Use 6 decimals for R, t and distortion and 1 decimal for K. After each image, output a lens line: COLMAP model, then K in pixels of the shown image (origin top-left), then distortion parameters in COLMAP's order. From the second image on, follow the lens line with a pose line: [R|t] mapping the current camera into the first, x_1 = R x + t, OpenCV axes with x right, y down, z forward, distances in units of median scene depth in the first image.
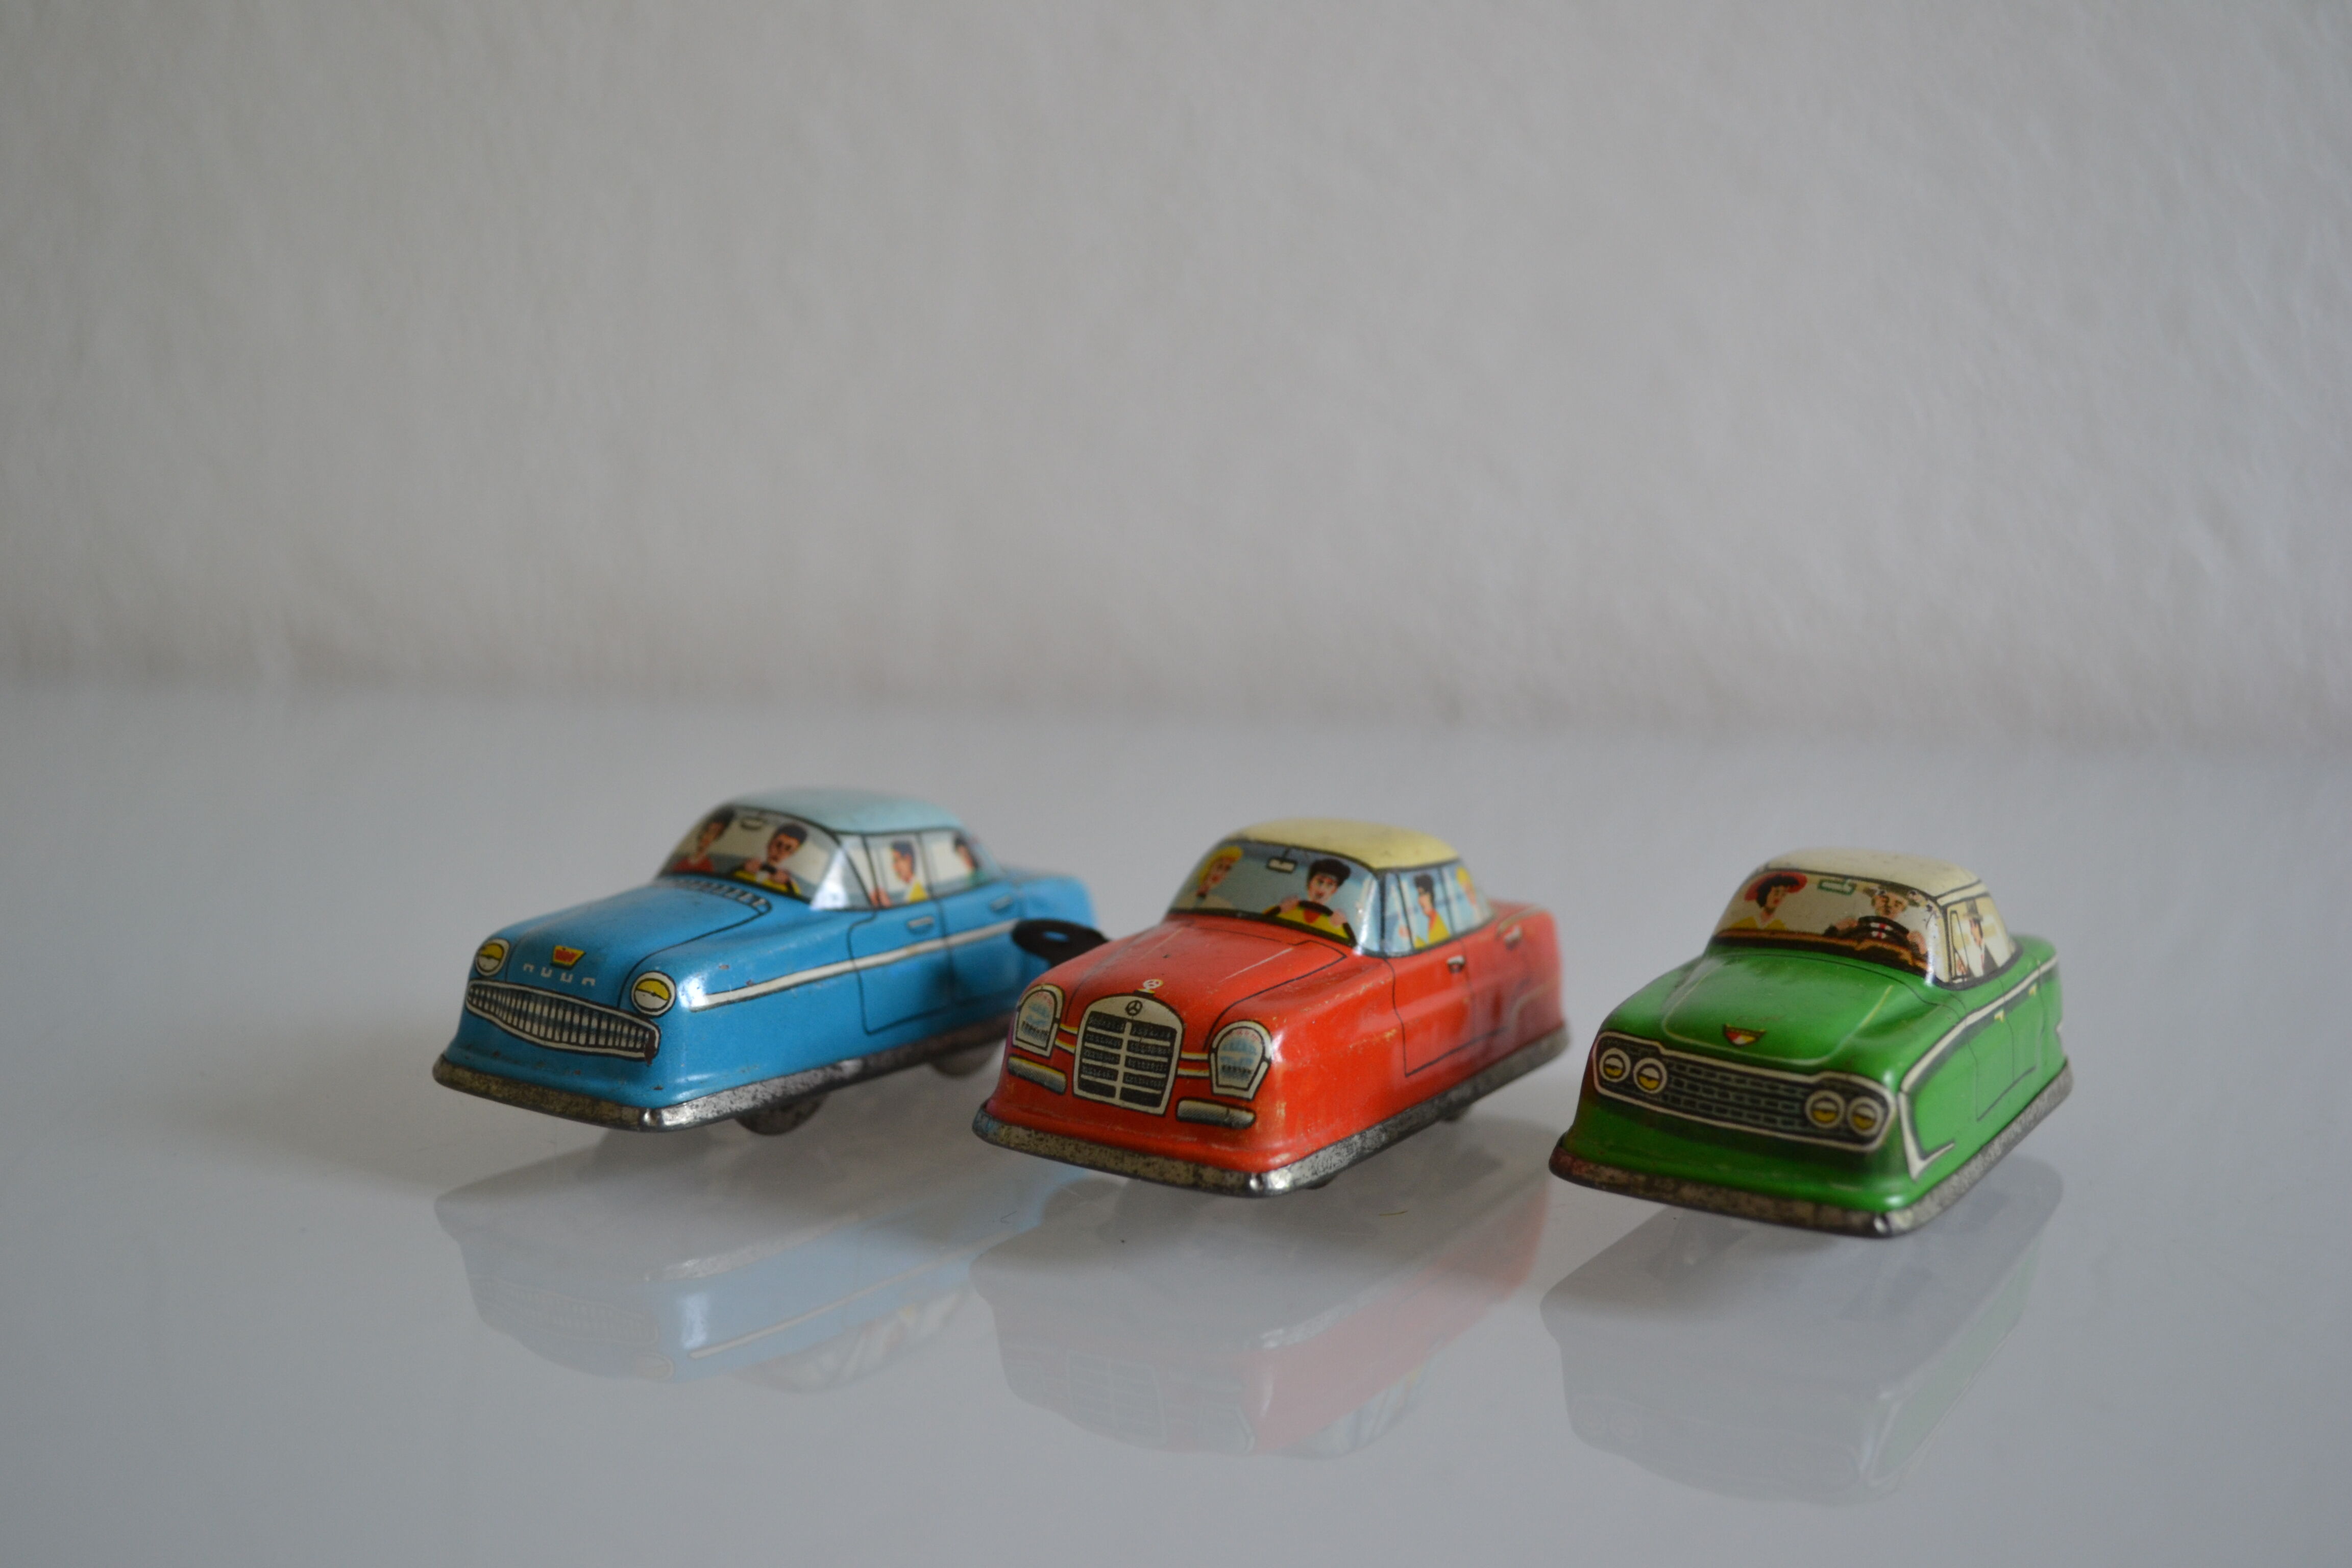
lens RADIAL K [[2383.8, 0, 1185.7], [0, 2383.8, 798.7], [0, 0, 1]] dist [-0.080860, 0.000000]
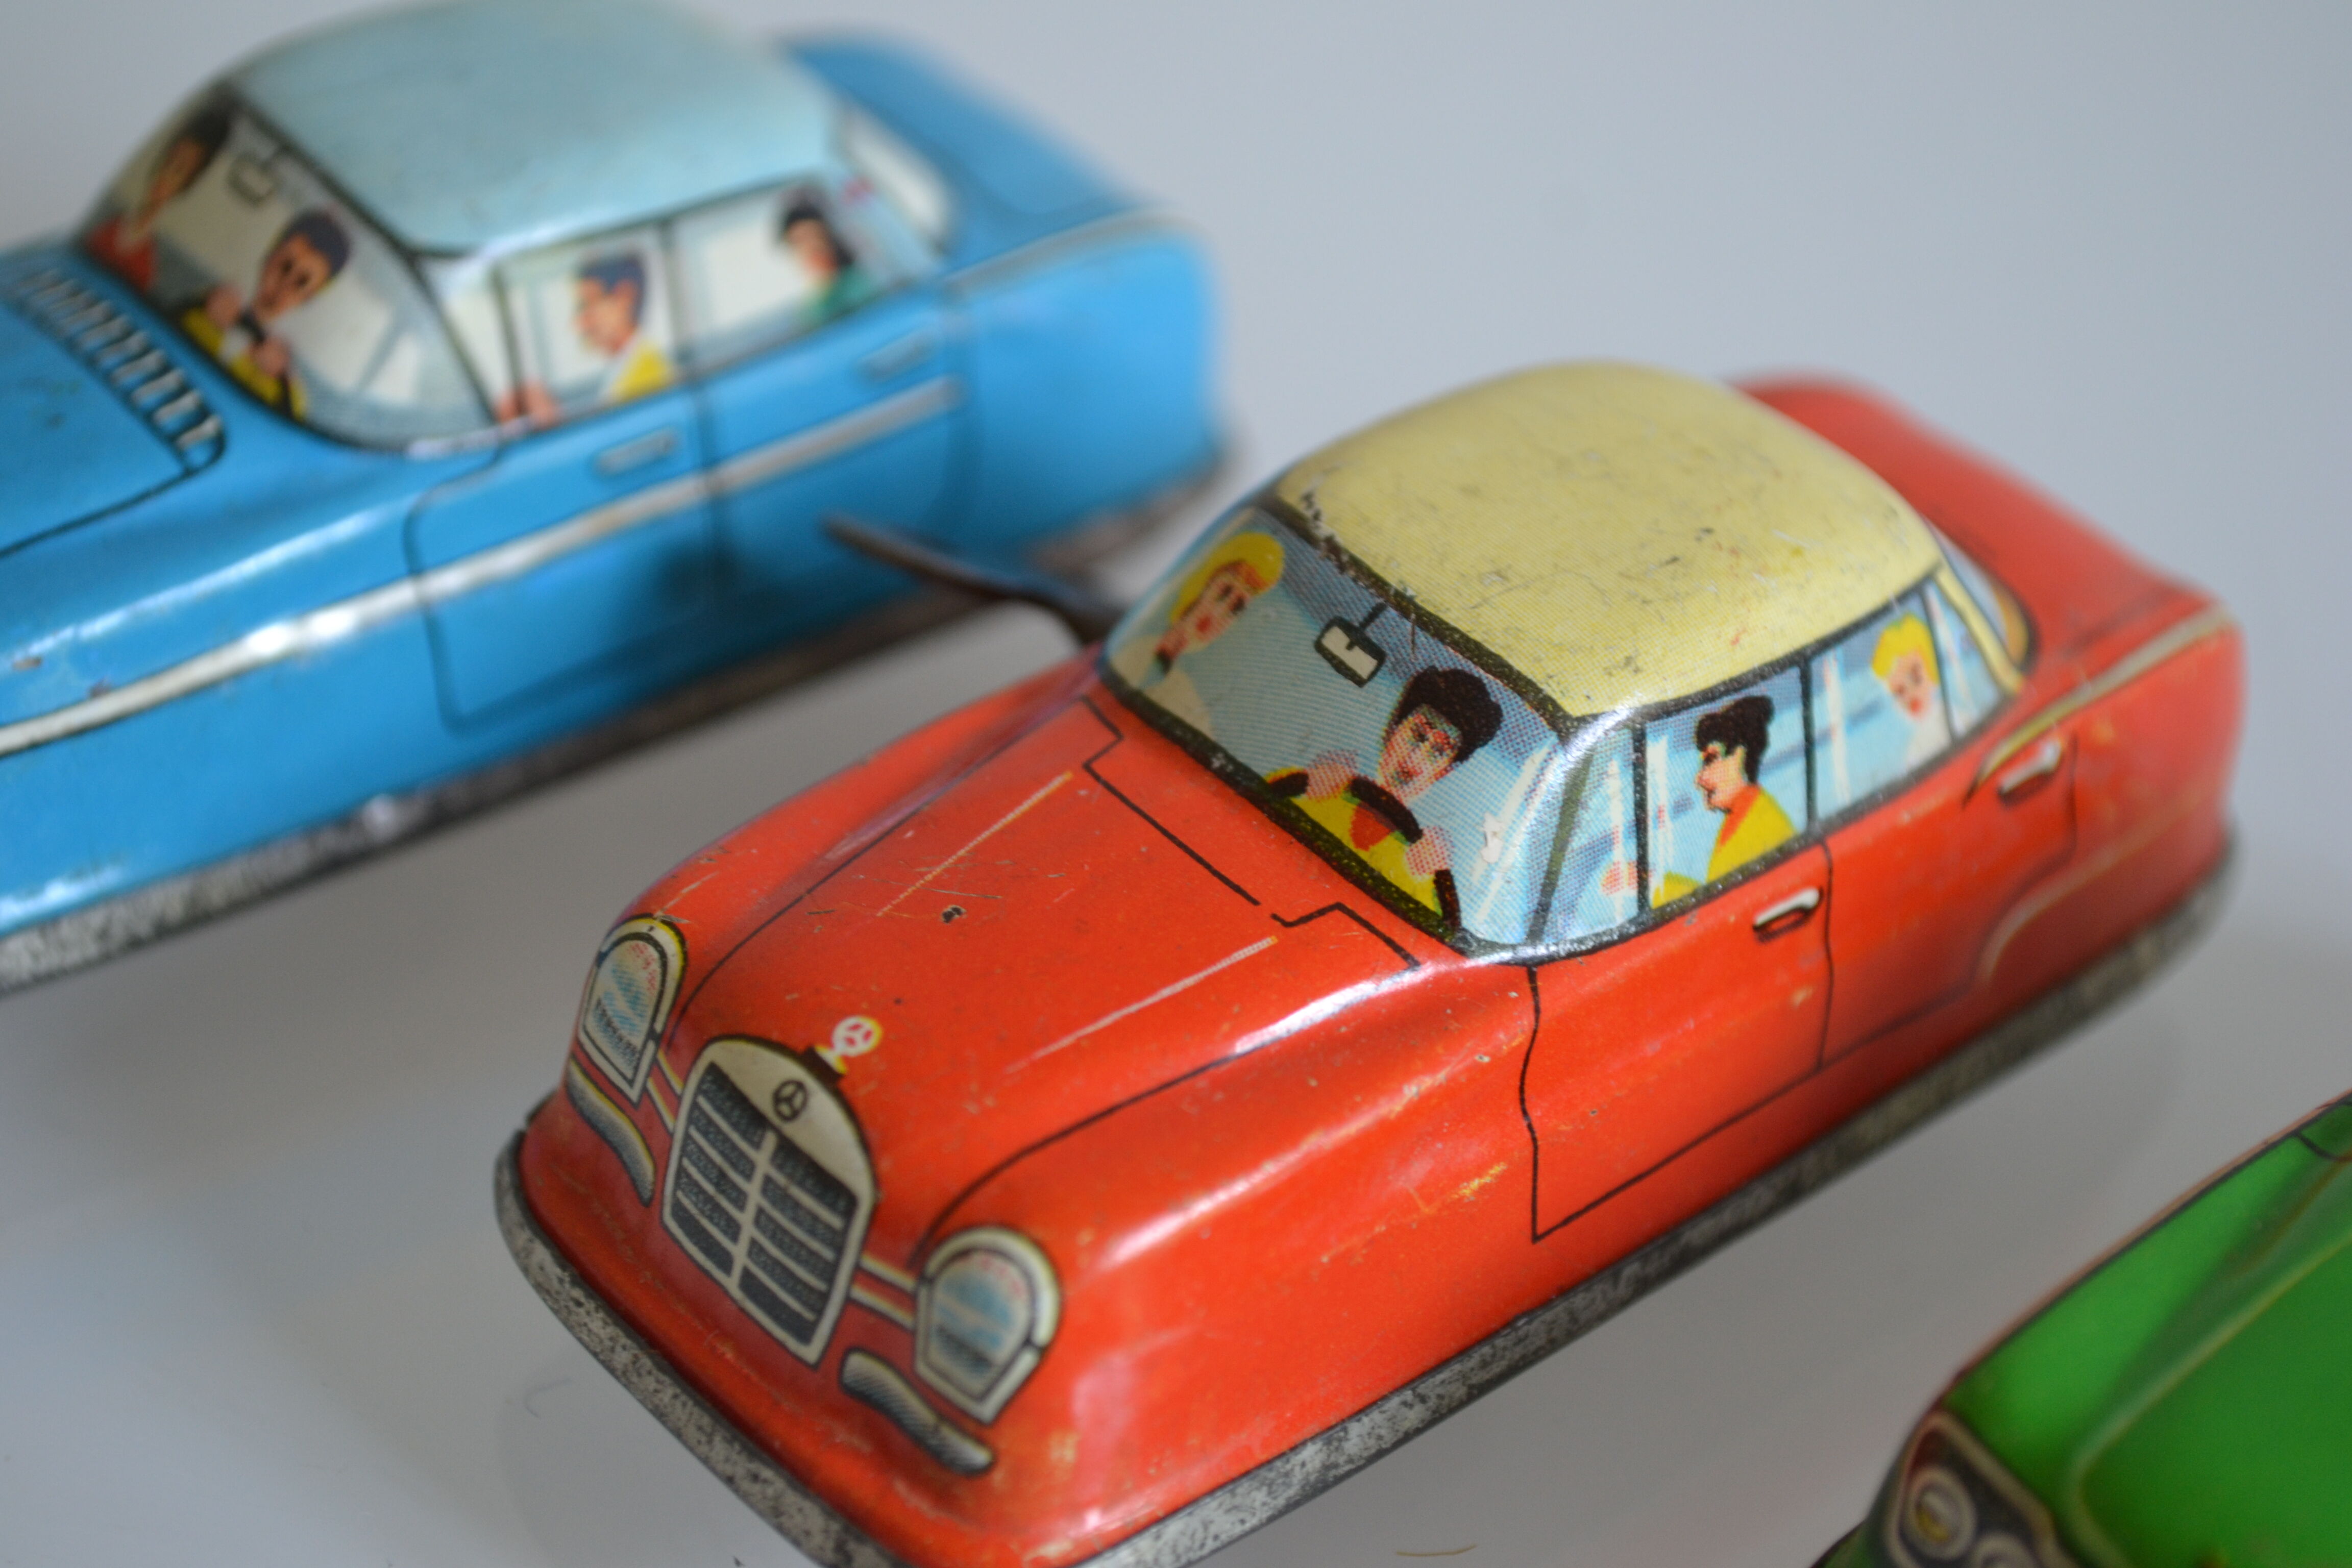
lens RADIAL K [[4370.6, 0, 1172.1], [0, 4370.6, 764.7], [0, 0, 1]] dist [0.010174, 0.000000]
pose [[0.946880, 0.217411, -0.236964, 0.188776], [-0.082418, 0.876302, 0.474661, -0.297676], [0.310848, -0.429917, 0.847670, 0.373638]]
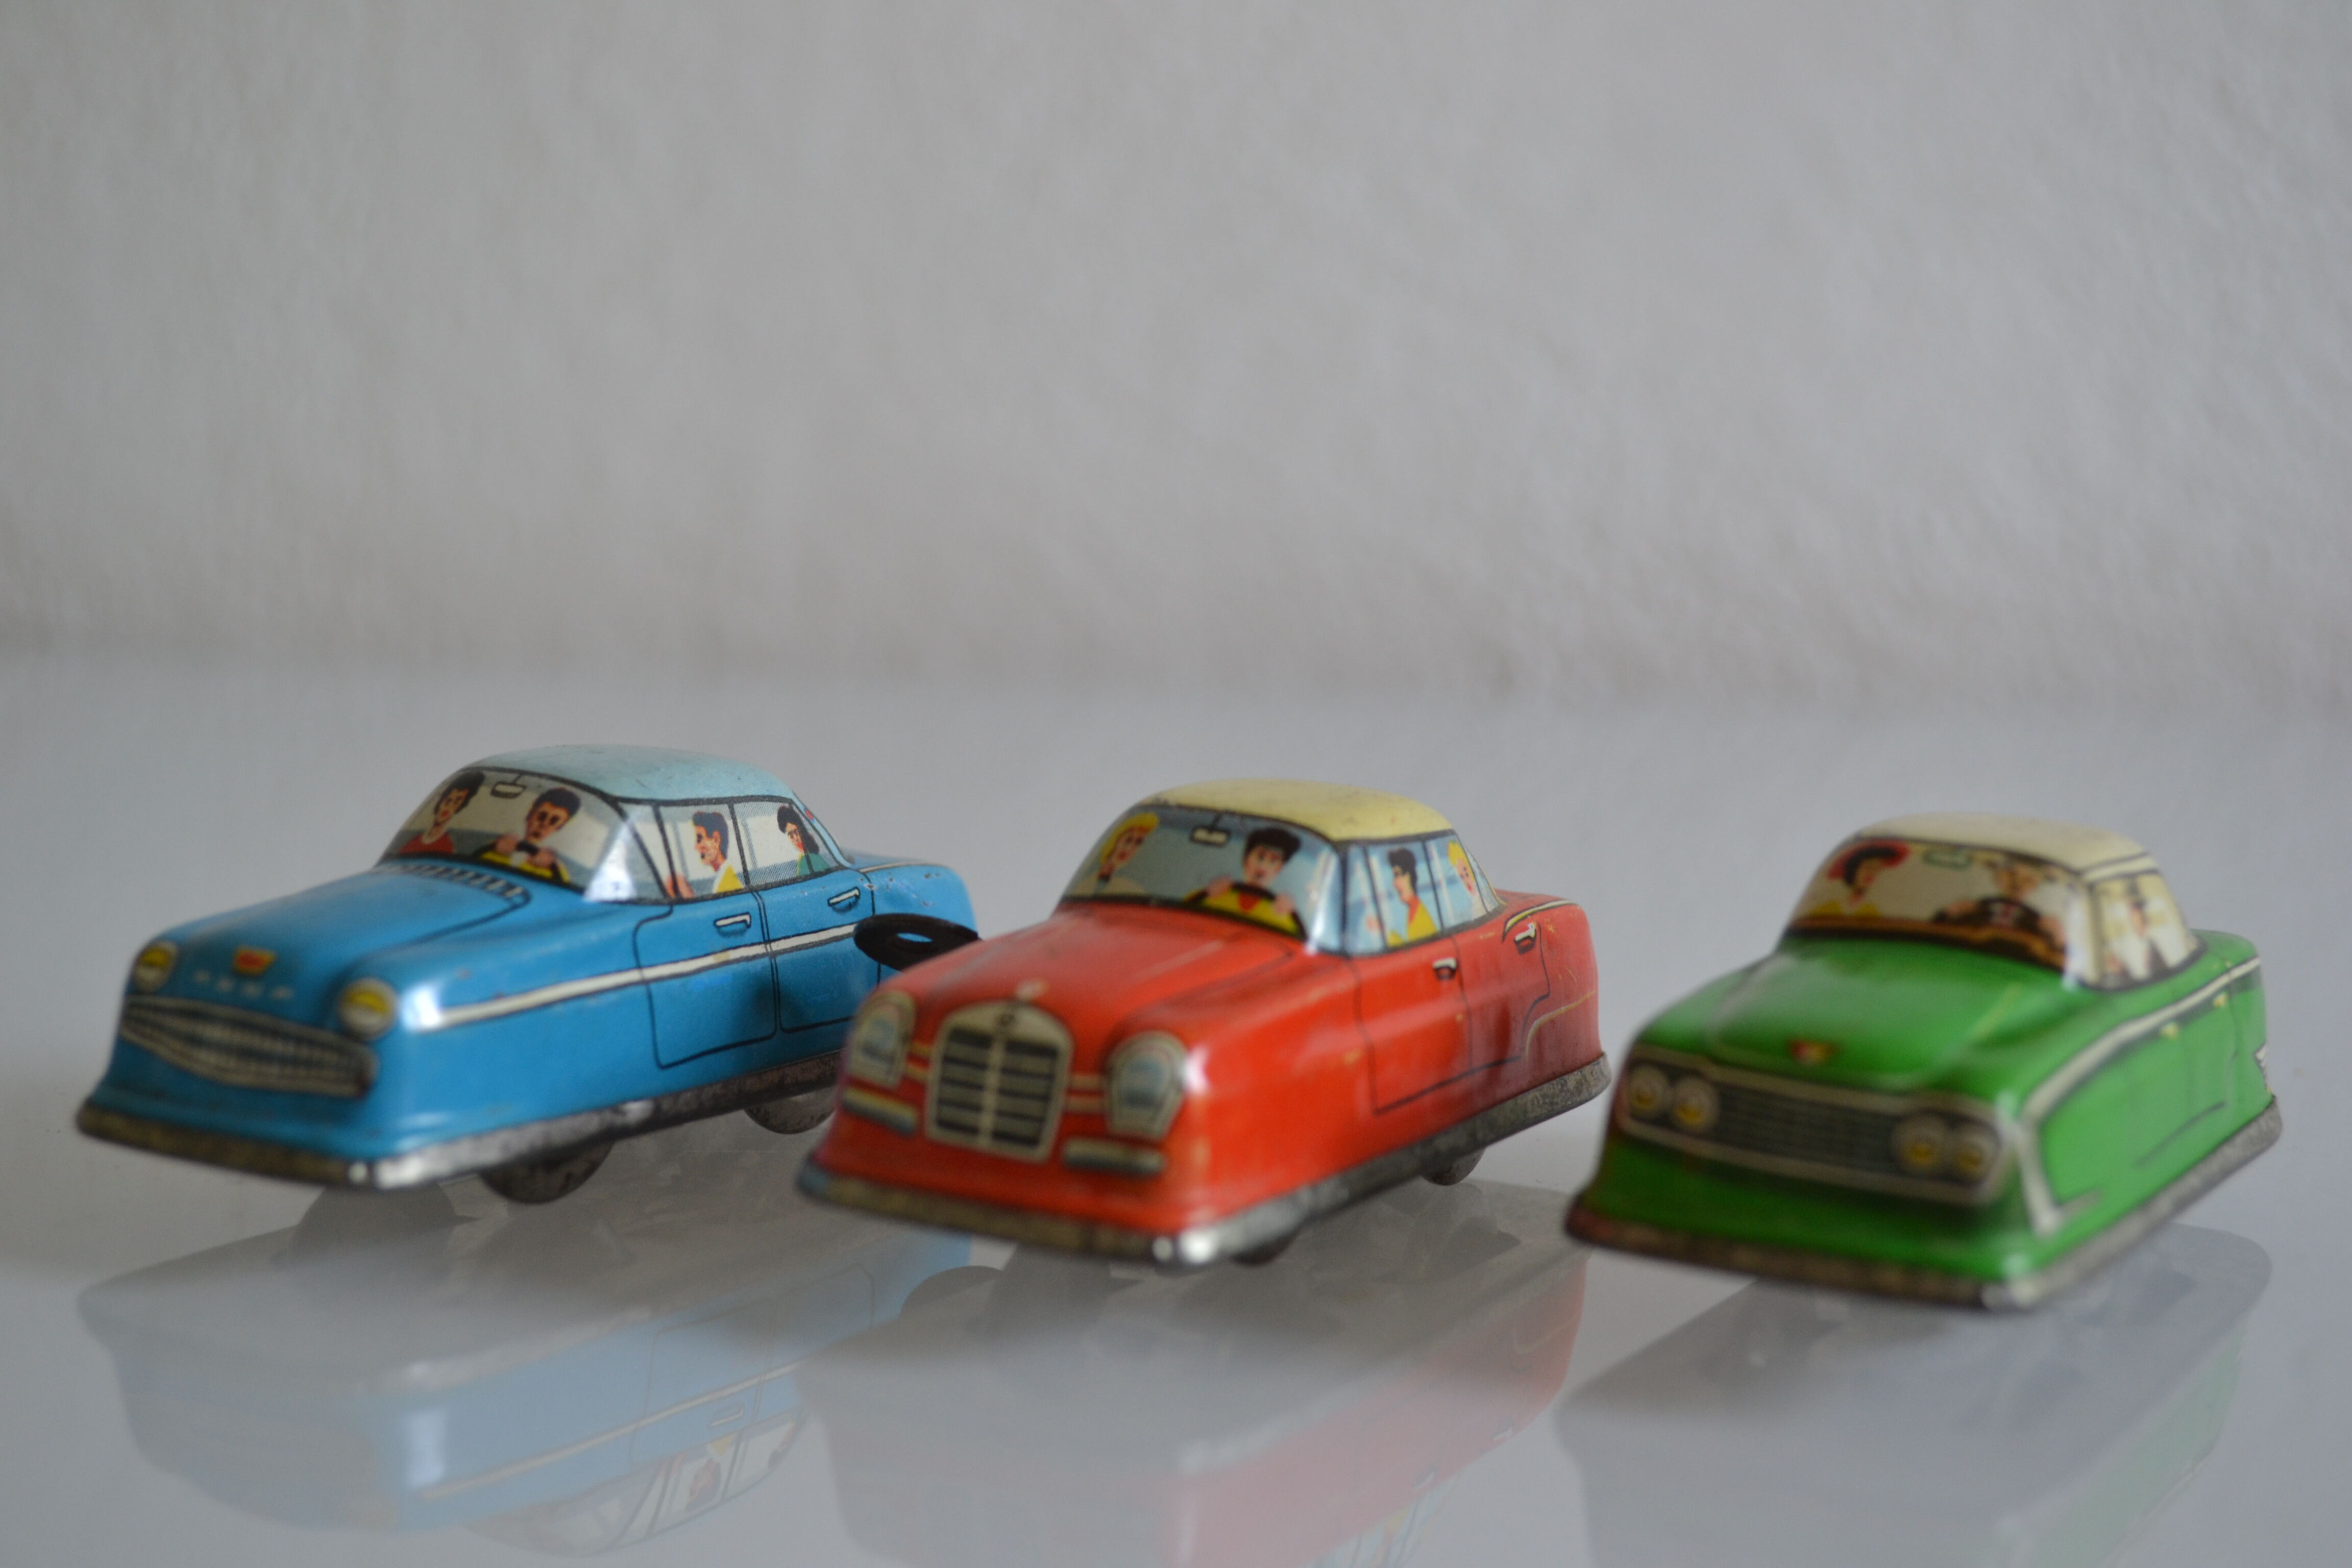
lens RADIAL K [[3279.6, 0, 1201.6], [0, 3279.6, 793.4], [0, 0, 1]] dist [-0.054530, 0.000000]
pose [[0.999915, -0.006389, 0.011348, 0.026142], [0.006497, 0.999933, -0.009536, 0.024483], [-0.011286, 0.009609, 0.999890, -0.033310]]
